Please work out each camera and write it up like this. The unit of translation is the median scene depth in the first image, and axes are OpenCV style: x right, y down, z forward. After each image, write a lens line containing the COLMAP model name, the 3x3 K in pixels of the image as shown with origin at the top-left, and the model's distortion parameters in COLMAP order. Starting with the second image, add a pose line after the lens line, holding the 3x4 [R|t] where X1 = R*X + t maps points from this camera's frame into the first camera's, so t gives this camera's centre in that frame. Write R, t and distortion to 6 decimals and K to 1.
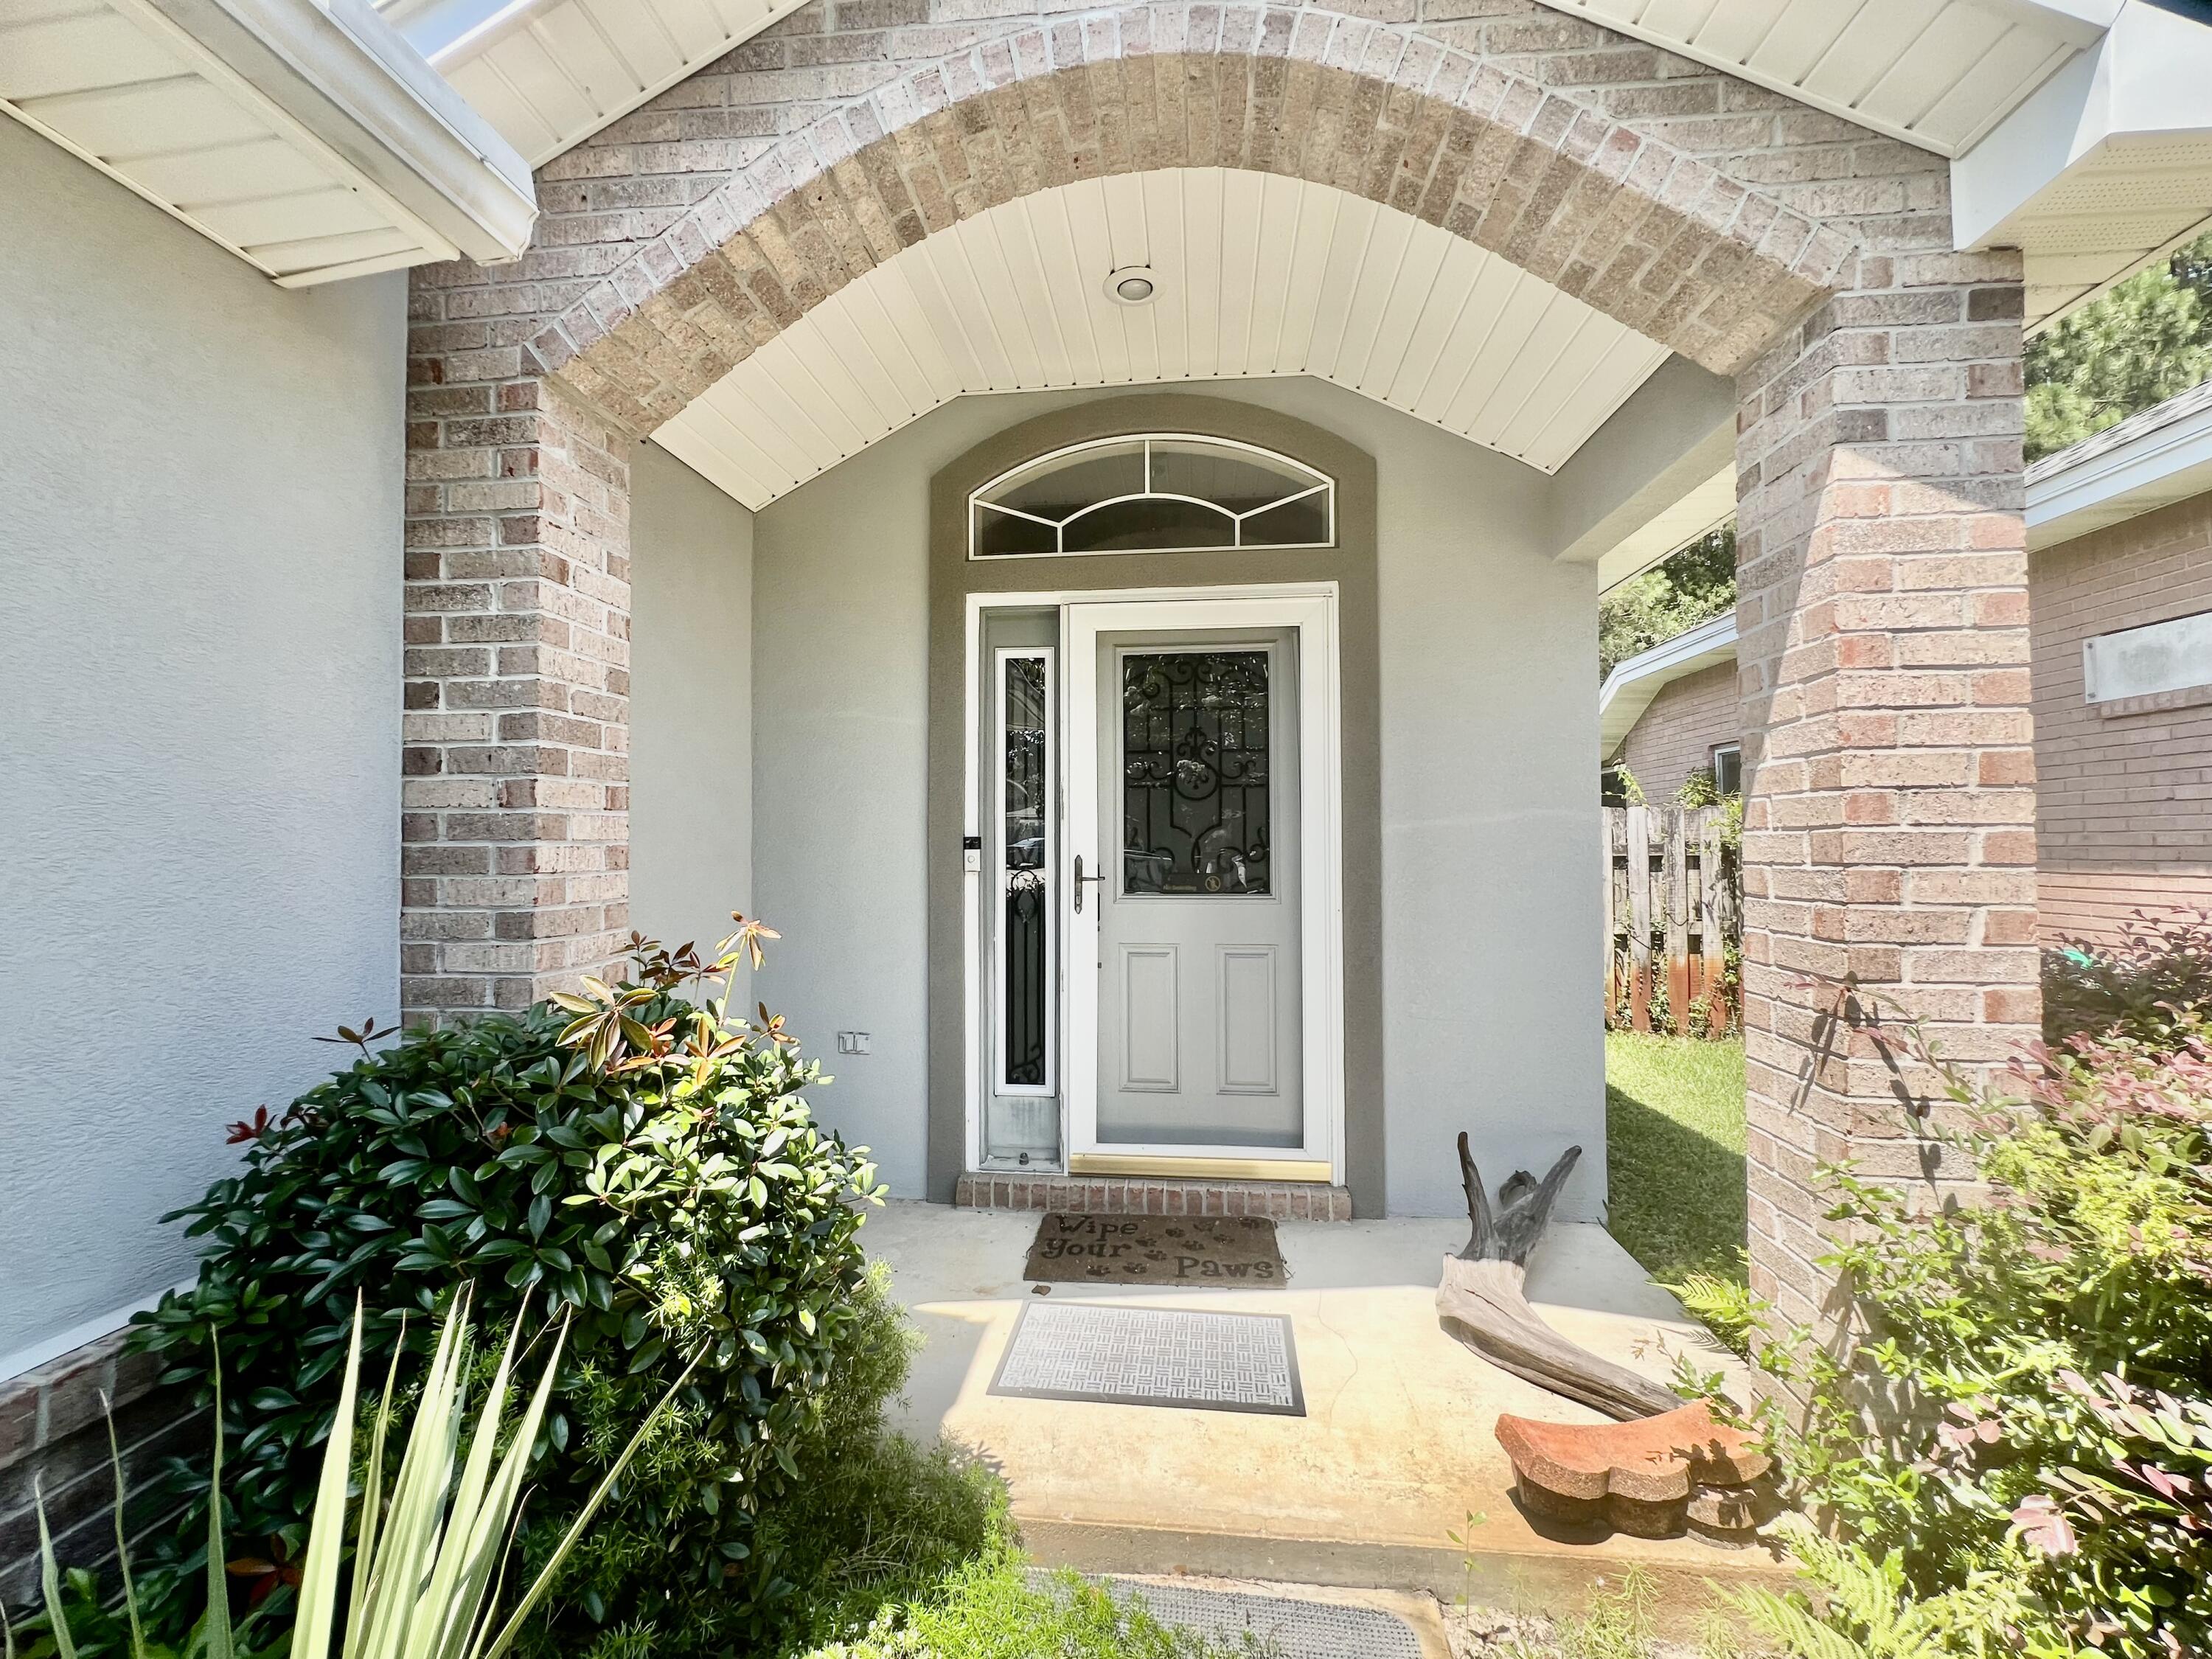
lens RADIAL K [[889.5, 0, 1106.0], [0, 889.5, 829.5], [0, 0, 1]] dist [-0.000159, -0.000009]
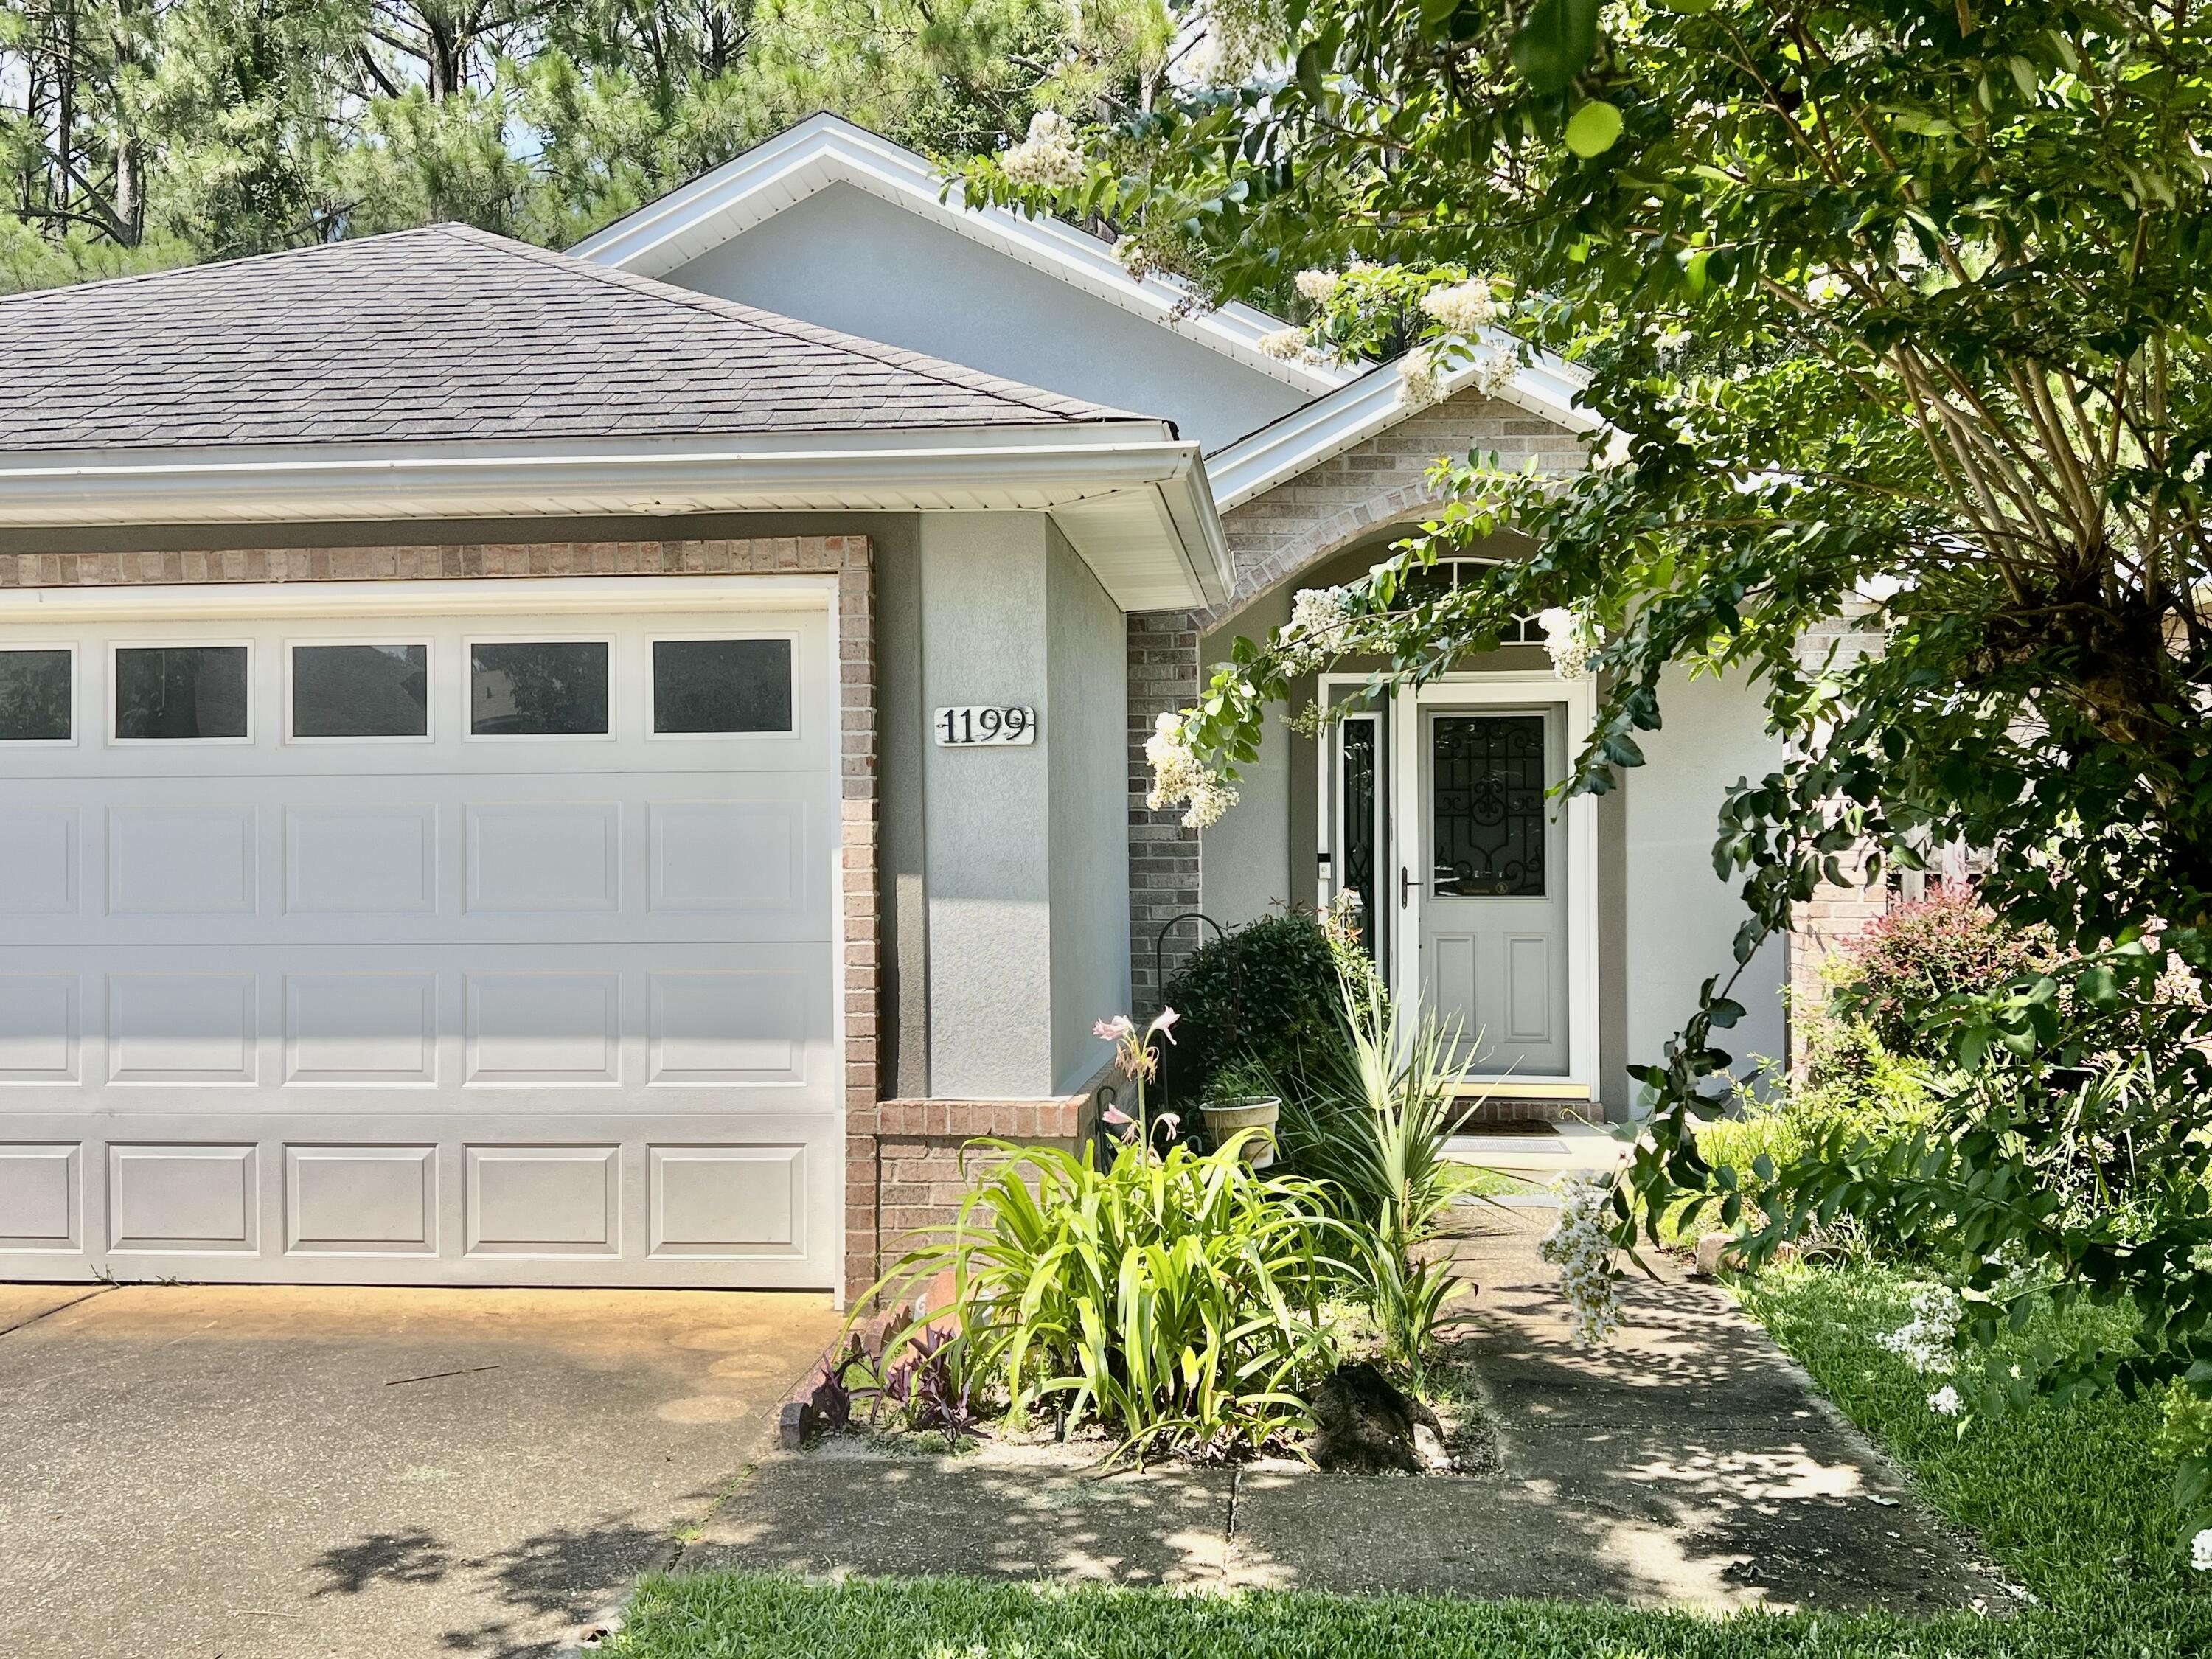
lens RADIAL K [[2131.9, 0, 1106.0], [0, 2131.9, 829.5], [0, 0, 1]] dist [0.006679, 0.000613]
pose [[0.999999, 0.000155, 0.001436, -0.493664], [-0.000157, 0.999999, 0.001195, -0.031344], [-0.001436, -0.001196, 0.999998, -2.264706]]
